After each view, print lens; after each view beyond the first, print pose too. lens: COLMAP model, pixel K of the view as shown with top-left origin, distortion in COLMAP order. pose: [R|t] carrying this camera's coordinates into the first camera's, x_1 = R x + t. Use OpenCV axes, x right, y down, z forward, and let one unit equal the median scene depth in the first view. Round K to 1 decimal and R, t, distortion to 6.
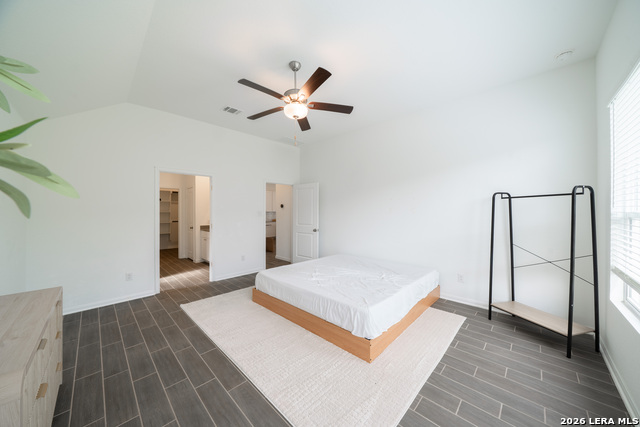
lens RADIAL K [[217.7, 0, 319.1], [0, 217.7, 210.8], [0, 0, 1]] dist [-0.012582, 0.000493]
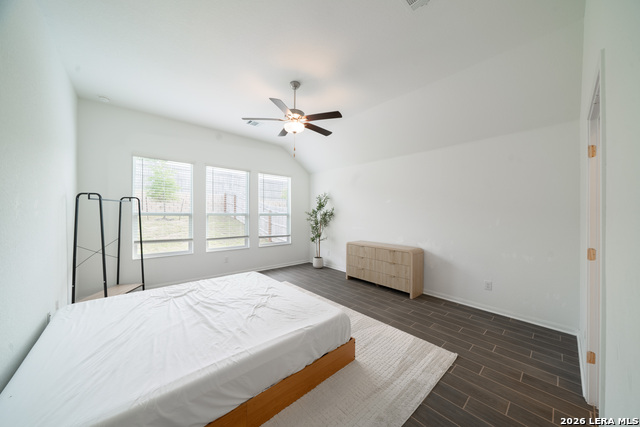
lens RADIAL K [[217.7, 0, 321.9], [0, 217.7, 215.7], [0, 0, 1]] dist [-0.012582, 0.000493]
pose [[-0.997334, -0.007264, 0.072616, -0.337545], [-0.007358, 0.999972, -0.001025, 0.014289], [-0.072606, -0.001557, -0.997359, 2.123050]]
